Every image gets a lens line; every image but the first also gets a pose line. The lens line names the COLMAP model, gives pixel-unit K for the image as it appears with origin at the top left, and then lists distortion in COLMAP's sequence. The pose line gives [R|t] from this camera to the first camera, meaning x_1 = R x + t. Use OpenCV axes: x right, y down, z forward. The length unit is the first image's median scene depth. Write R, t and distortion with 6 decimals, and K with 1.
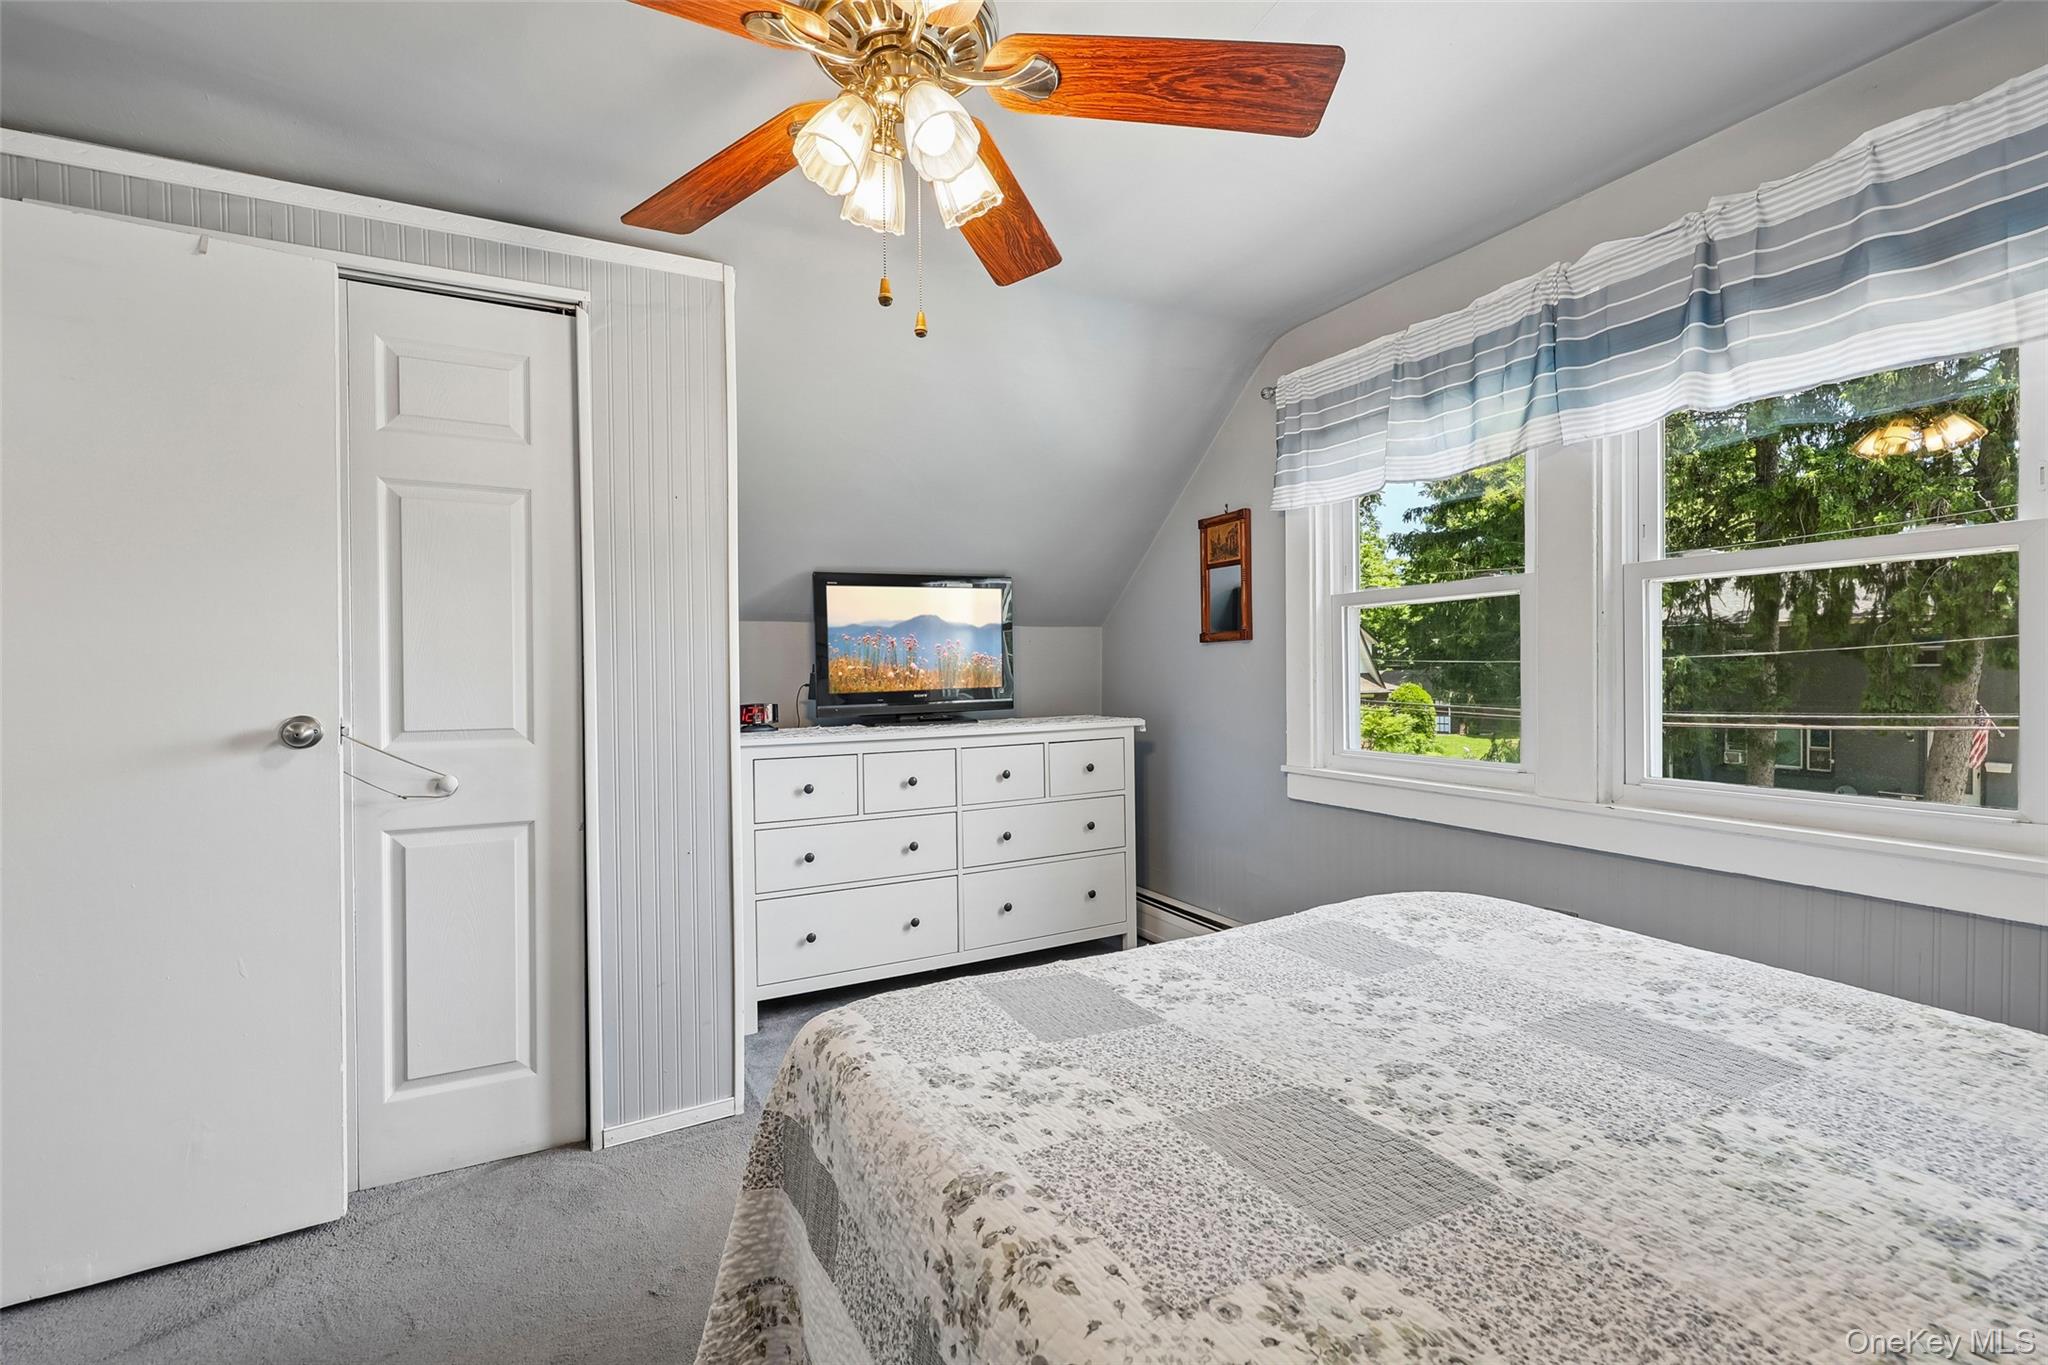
lens RADIAL K [[913.7, 0, 1024.0], [0, 913.7, 682.5], [0, 0, 1]] dist [0.002624, 0.000441]
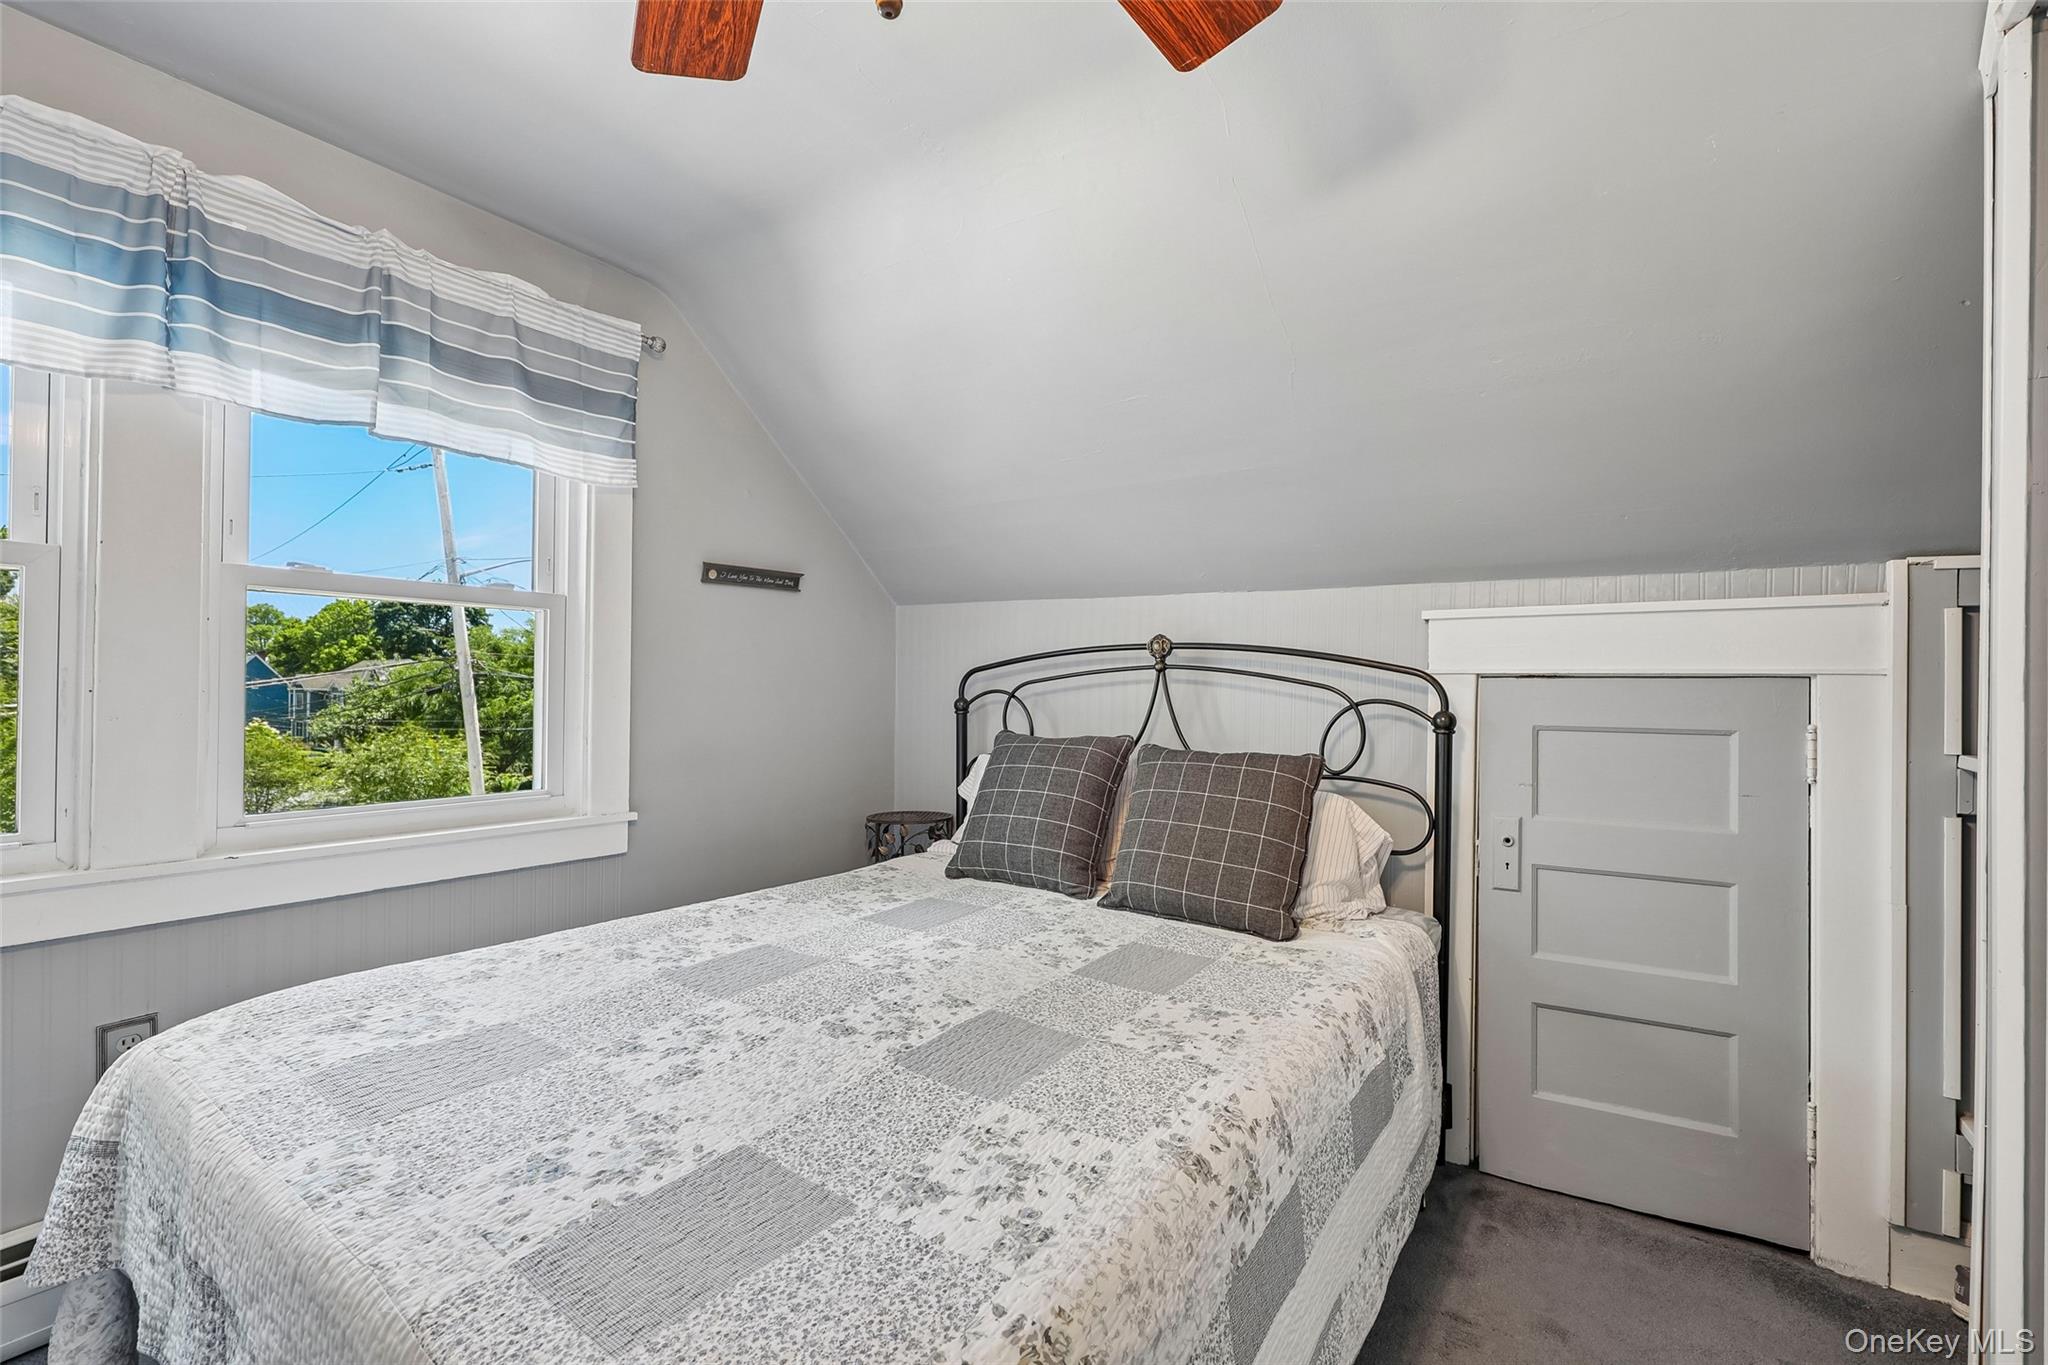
lens RADIAL K [[913.7, 0, 1024.0], [0, 913.7, 682.5], [0, 0, 1]] dist [0.002624, 0.000441]
pose [[-0.489662, 0.012571, 0.871822, -0.710795], [0.001199, 0.999905, -0.013744, -0.014098], [-0.871911, -0.005685, -0.489631, 1.295405]]
